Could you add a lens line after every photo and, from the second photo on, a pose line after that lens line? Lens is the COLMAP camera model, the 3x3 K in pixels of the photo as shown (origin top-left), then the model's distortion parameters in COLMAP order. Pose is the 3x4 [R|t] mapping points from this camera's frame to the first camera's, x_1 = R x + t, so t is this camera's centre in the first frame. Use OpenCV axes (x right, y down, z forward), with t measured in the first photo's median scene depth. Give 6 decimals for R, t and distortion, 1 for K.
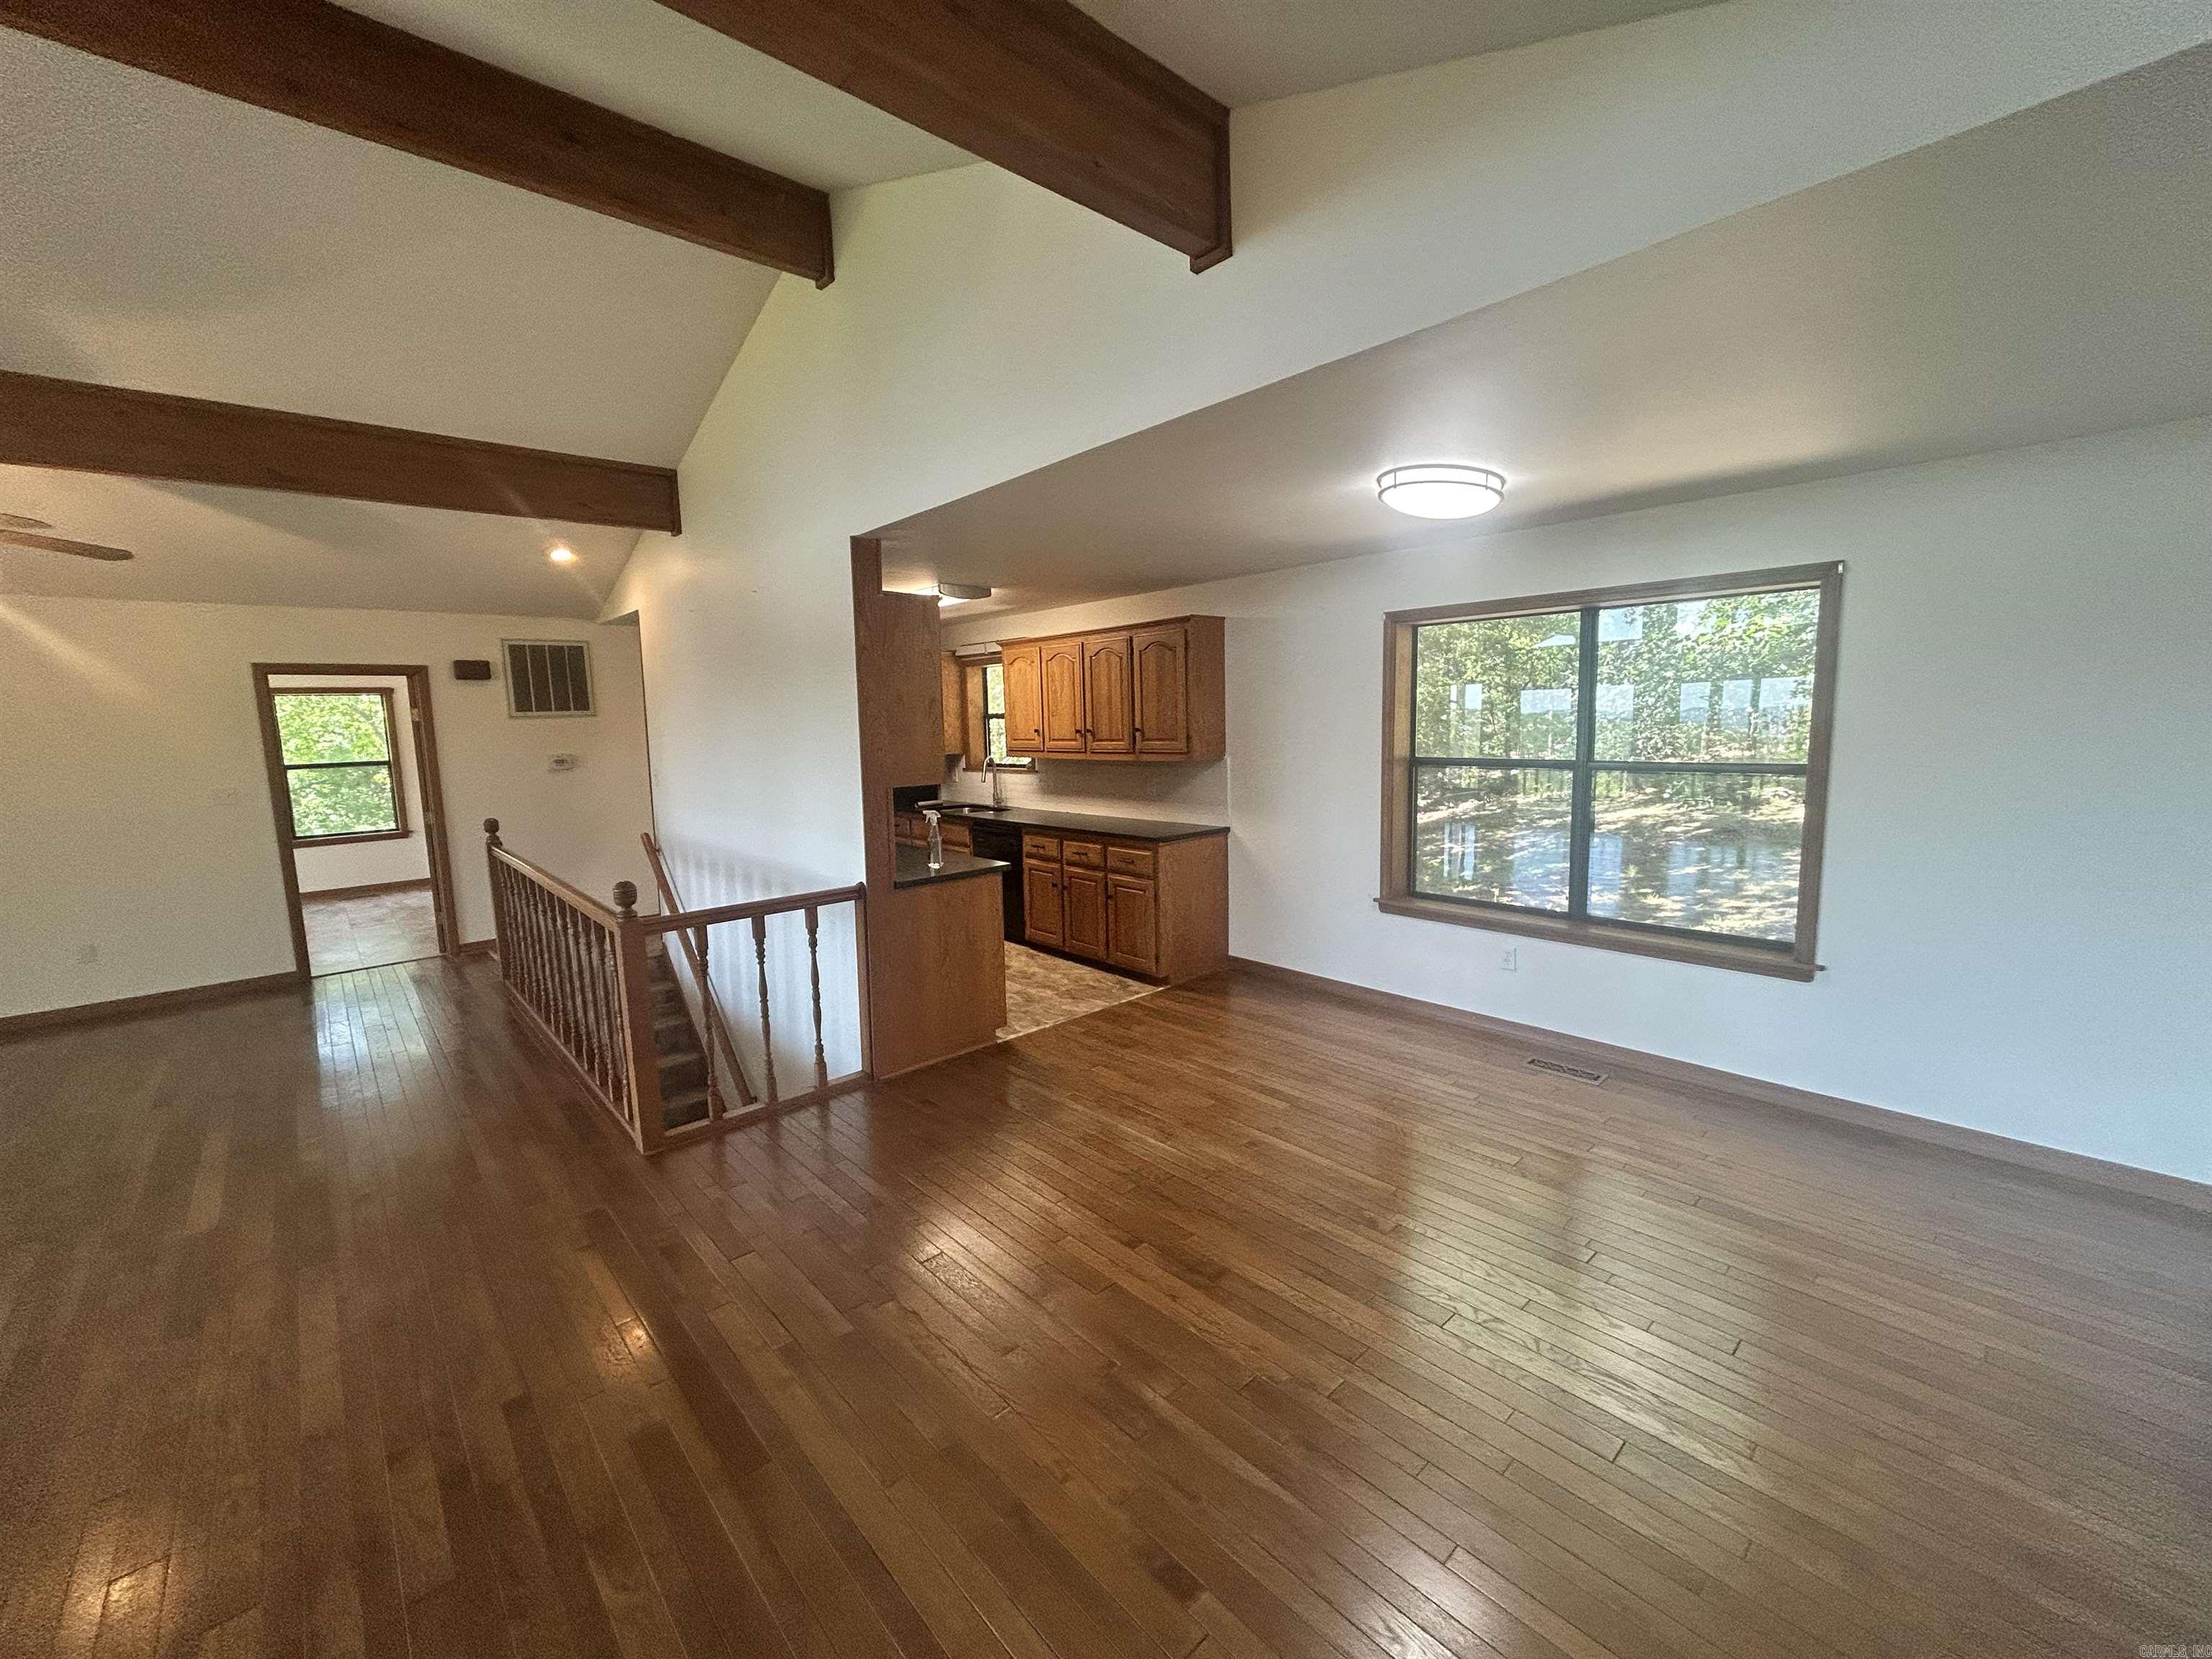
lens RADIAL K [[891.9, 0, 1110.3], [0, 891.9, 821.8], [0, 0, 1]] dist [-0.000446, 0.000629]
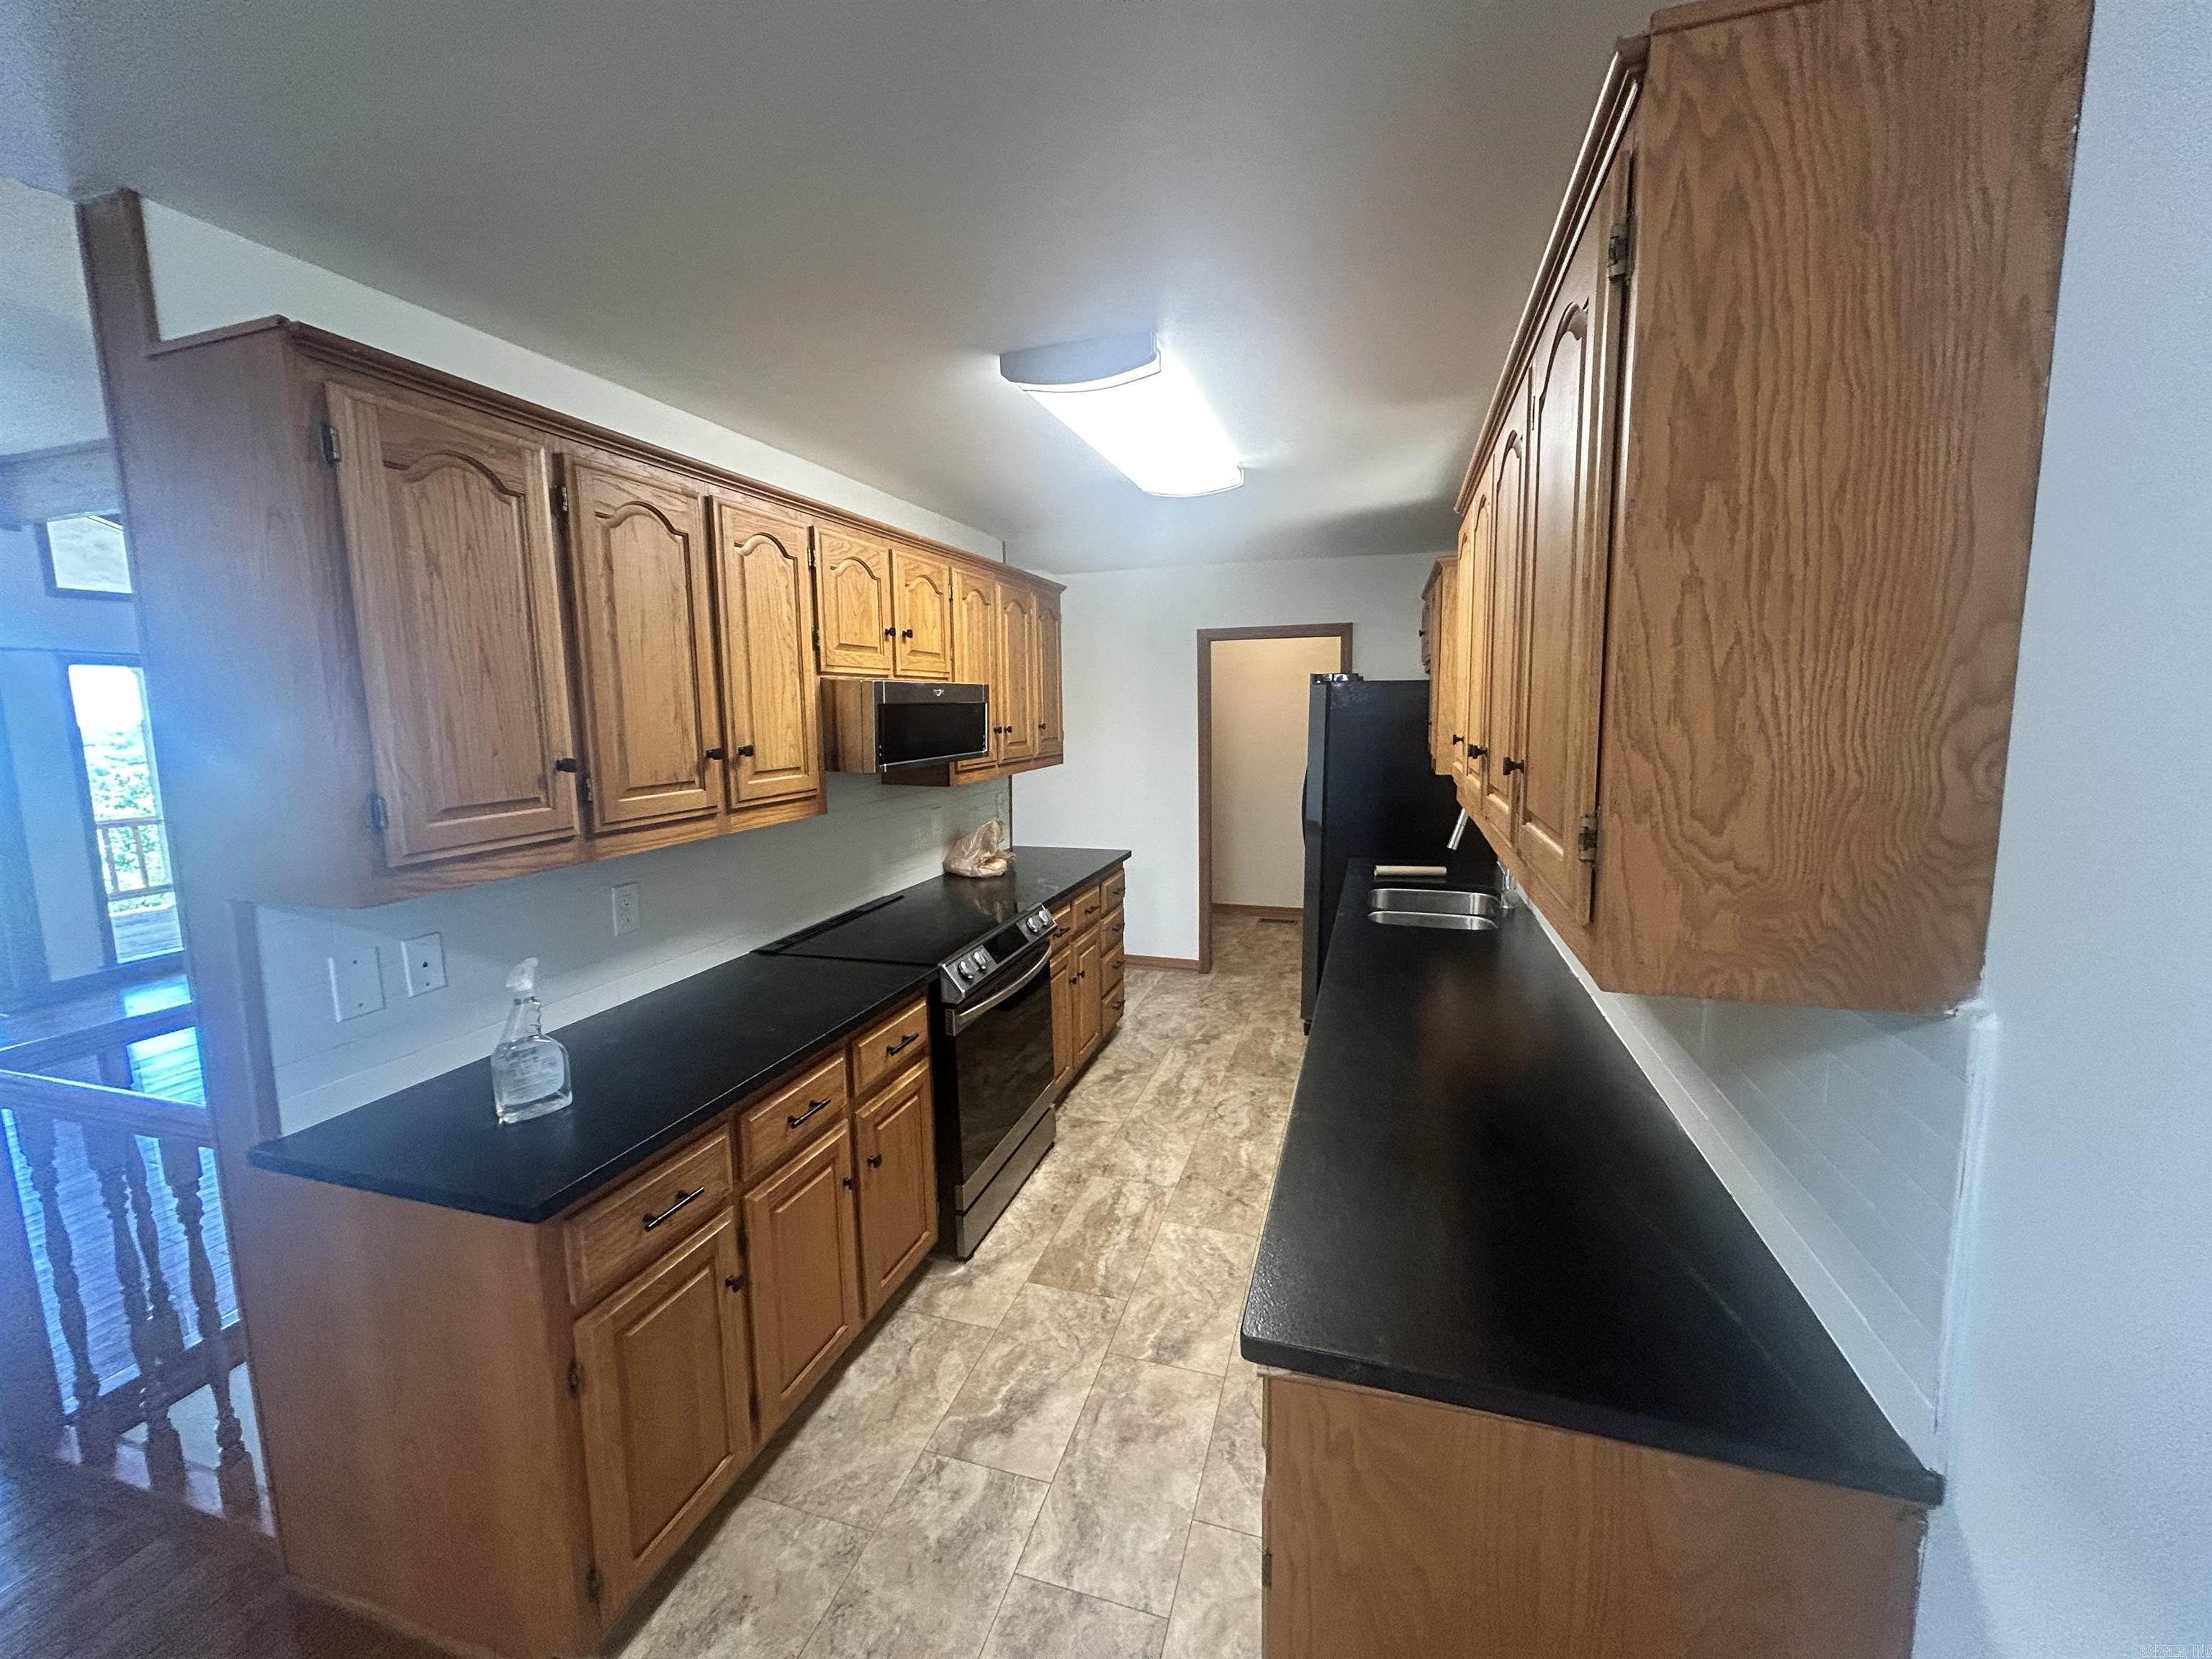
lens RADIAL K [[881.6, 0, 1106.0], [0, 881.6, 829.5], [0, 0, 1]] dist [0.000549, -0.000814]
pose [[0.499517, 0.131621, -0.856247, 0.202470], [-0.103550, 0.990376, 0.091830, -0.113384], [0.860093, 0.042794, 0.508339, 0.957678]]
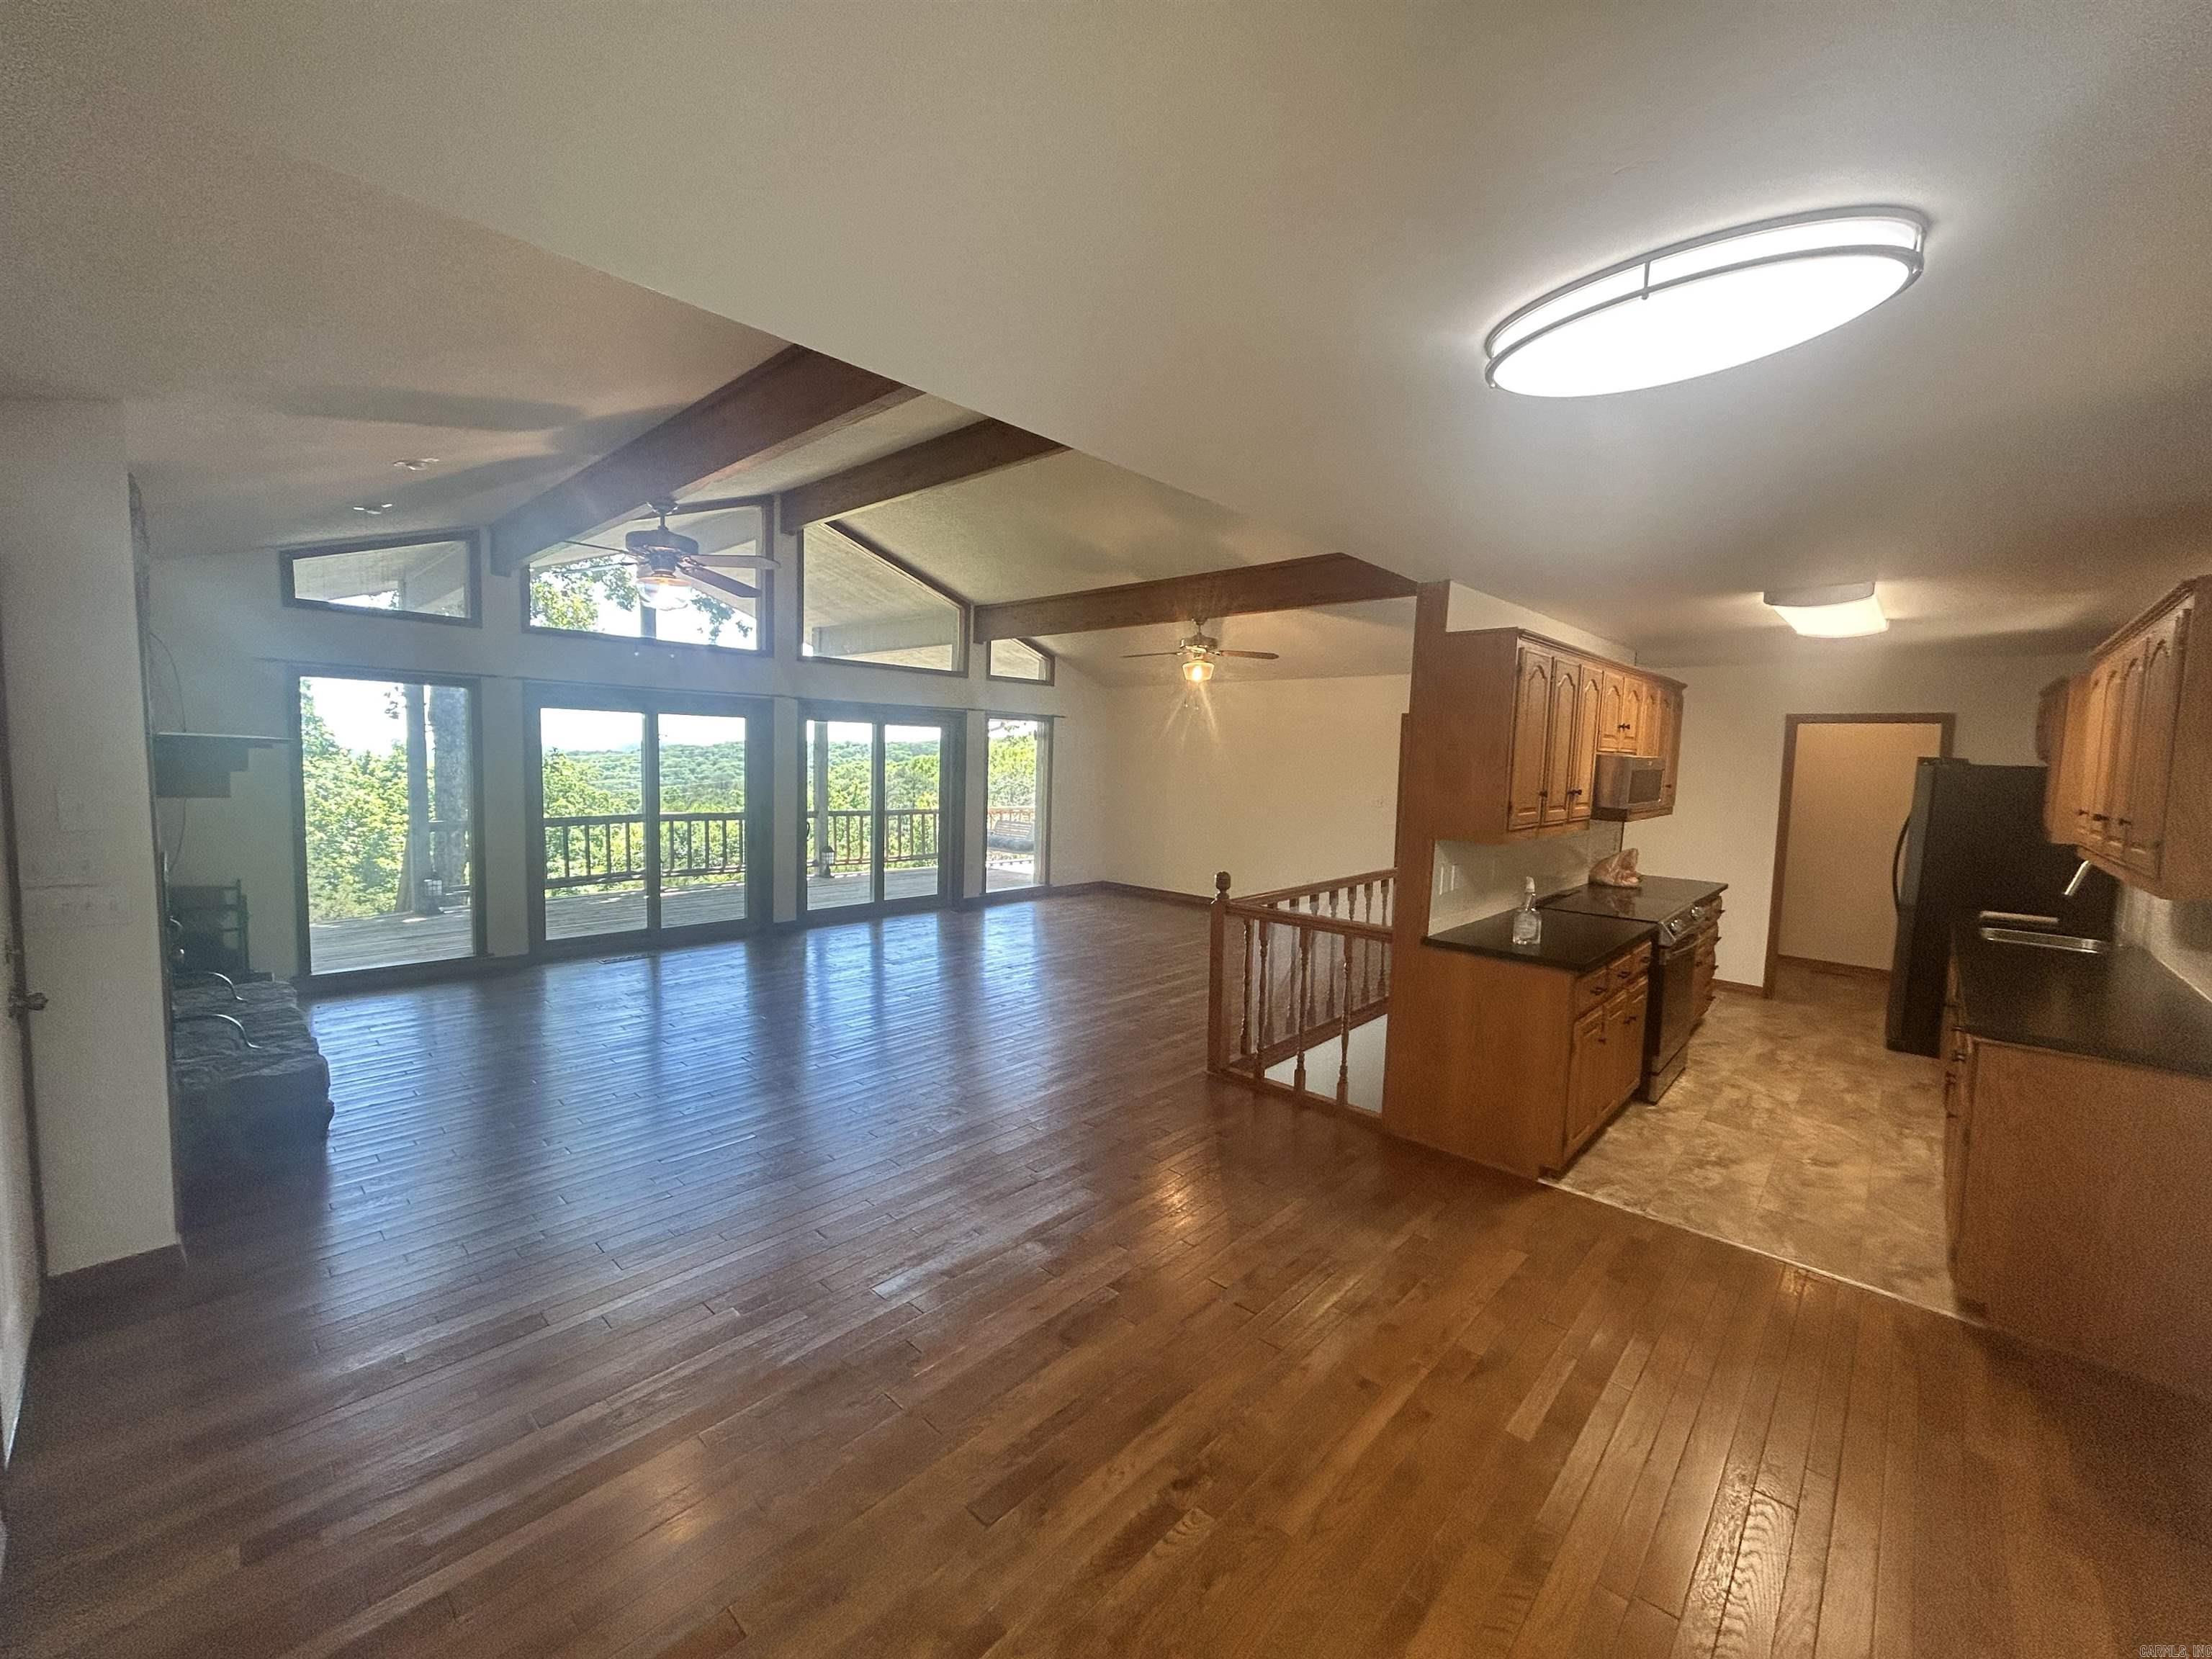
lens RADIAL K [[881.6, 0, 1106.0], [0, 881.6, 829.5], [0, 0, 1]] dist [0.000549, -0.000814]
pose [[0.074974, 0.109629, -0.991141, 0.554709], [-0.154389, 0.983230, 0.097075, -0.069072], [0.985161, 0.145743, 0.090642, 0.490780]]
